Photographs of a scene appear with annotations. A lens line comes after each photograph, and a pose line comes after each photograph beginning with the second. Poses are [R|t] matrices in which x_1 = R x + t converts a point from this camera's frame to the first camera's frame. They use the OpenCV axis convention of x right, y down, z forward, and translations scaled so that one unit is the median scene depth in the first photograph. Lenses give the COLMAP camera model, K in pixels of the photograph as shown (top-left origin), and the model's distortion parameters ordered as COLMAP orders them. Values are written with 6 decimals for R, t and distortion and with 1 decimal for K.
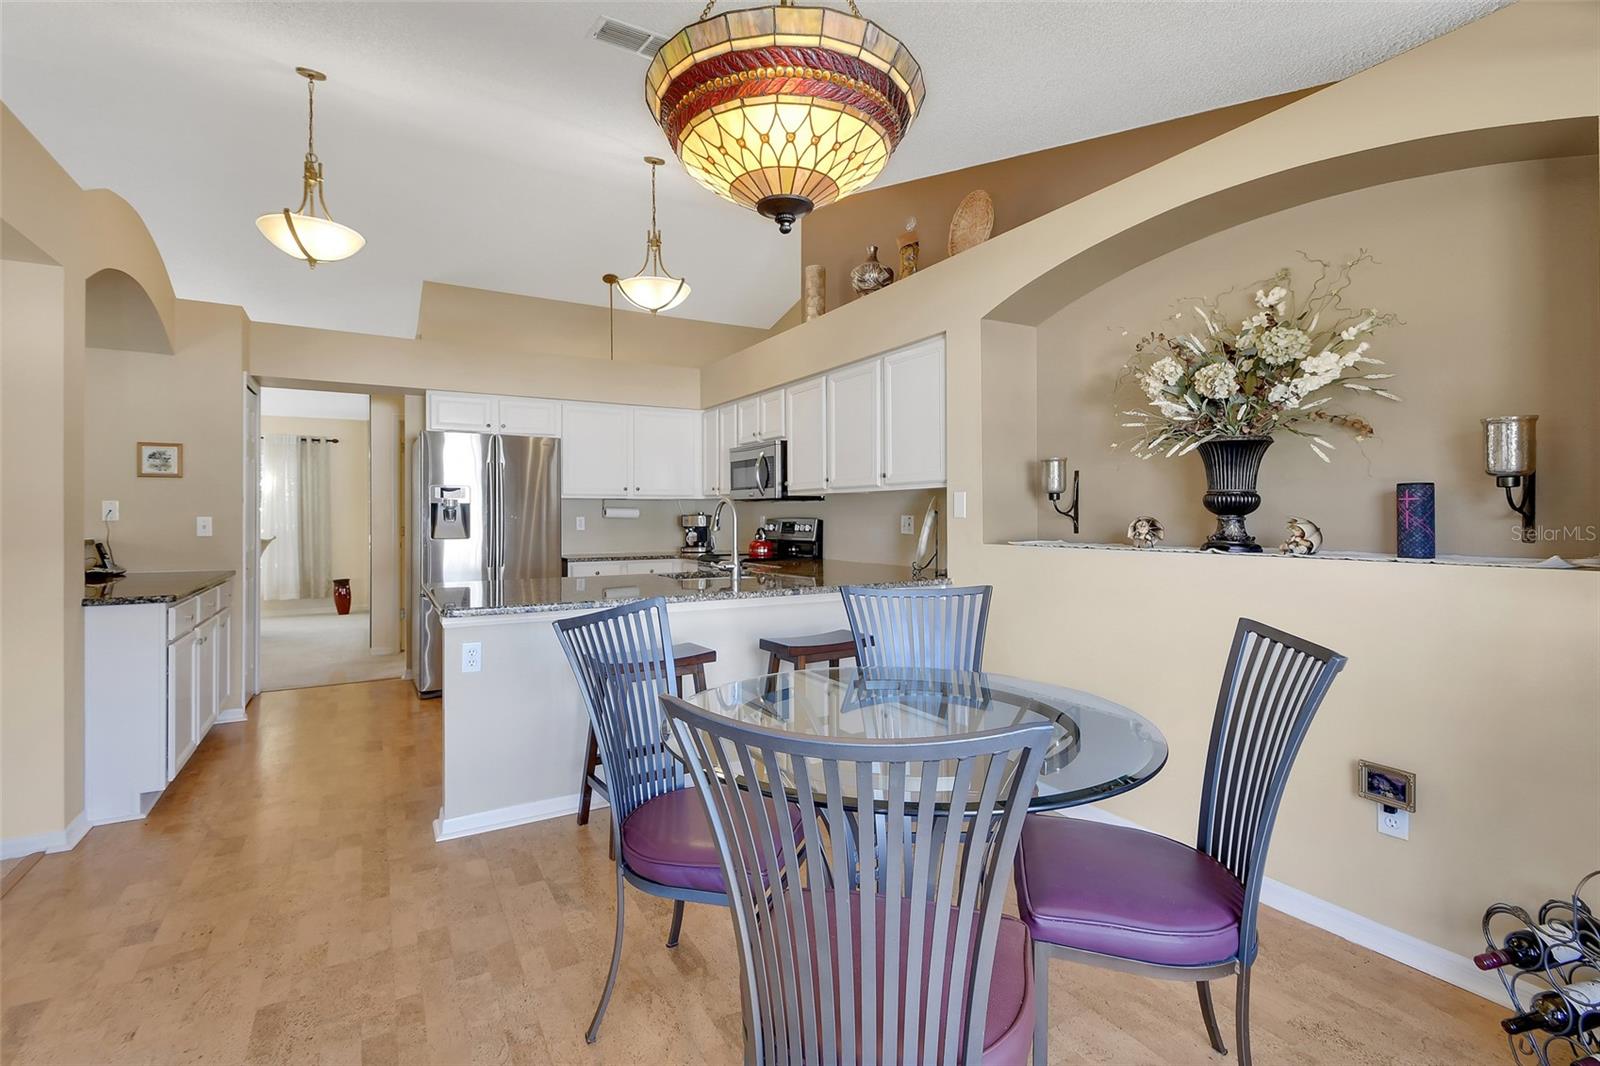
lens RADIAL K [[735.5, 0, 797.0], [0, 735.5, 509.5], [0, 0, 1]] dist [0.023109, 0.000185]
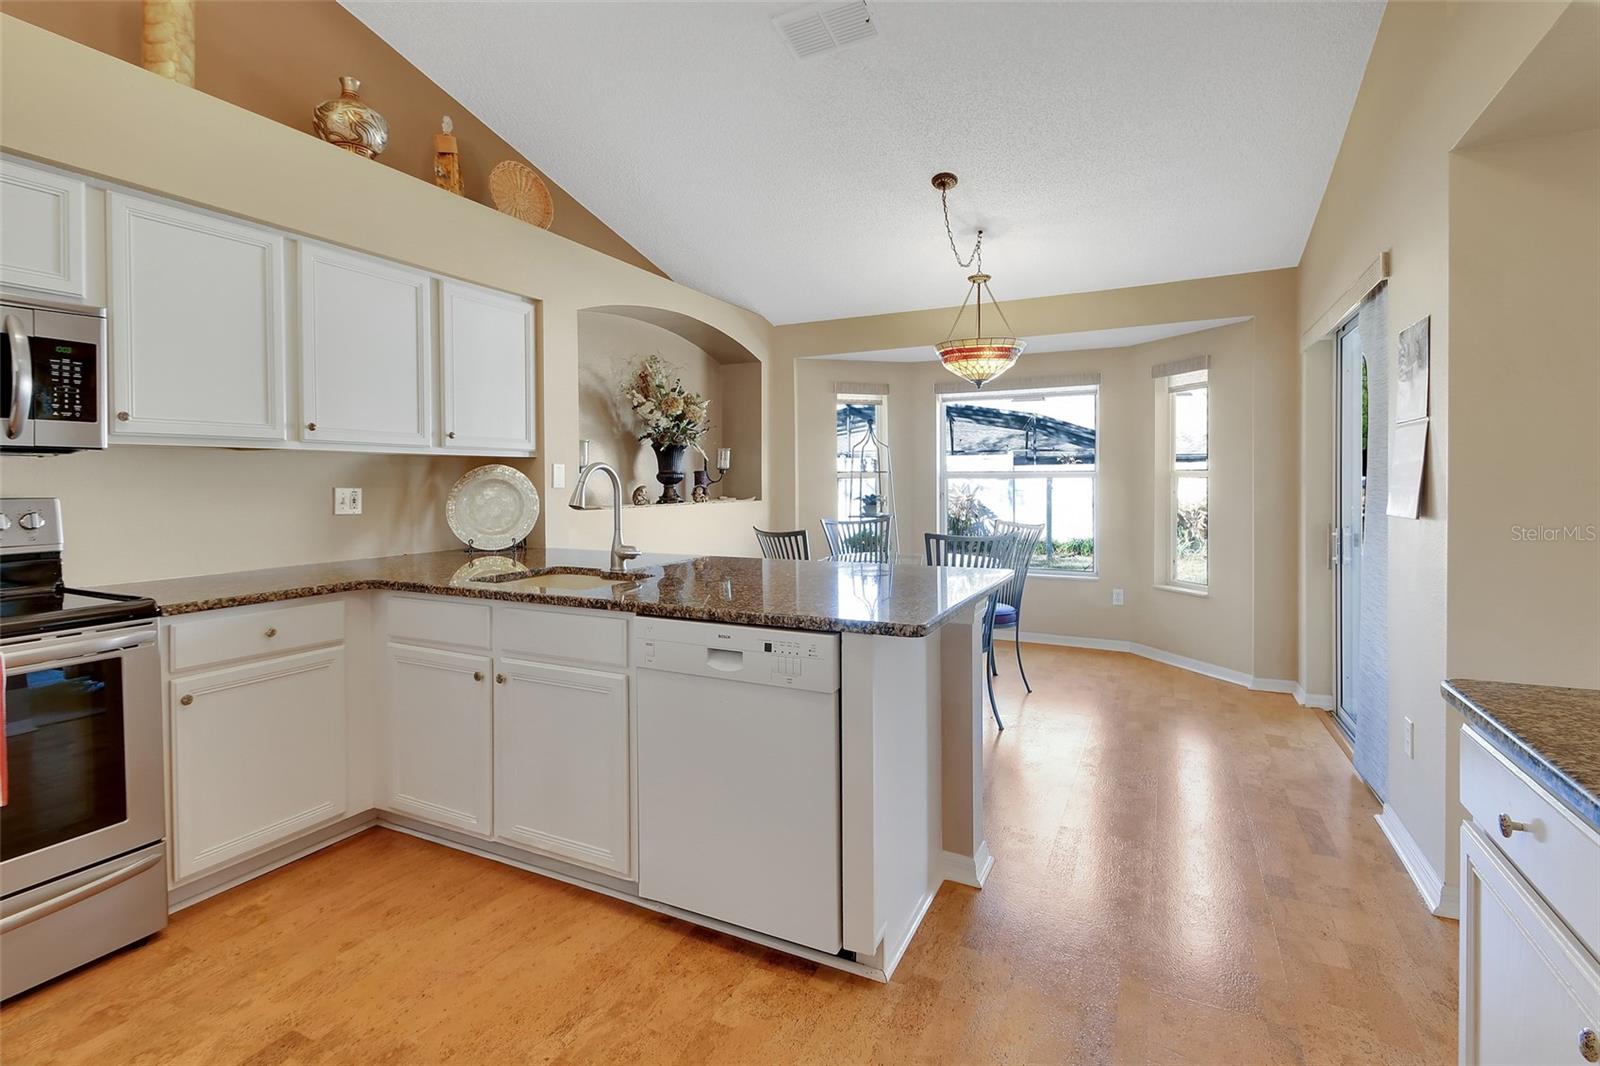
lens RADIAL K [[726.7, 0, 798.6], [0, 726.7, 468.5], [0, 0, 1]] dist [0.003138, 0.000271]
pose [[-0.549830, 0.017298, 0.835097, -0.970087], [-0.001123, 0.999769, -0.021449, 0.006009], [-0.835276, -0.012731, -0.549684, 1.506520]]
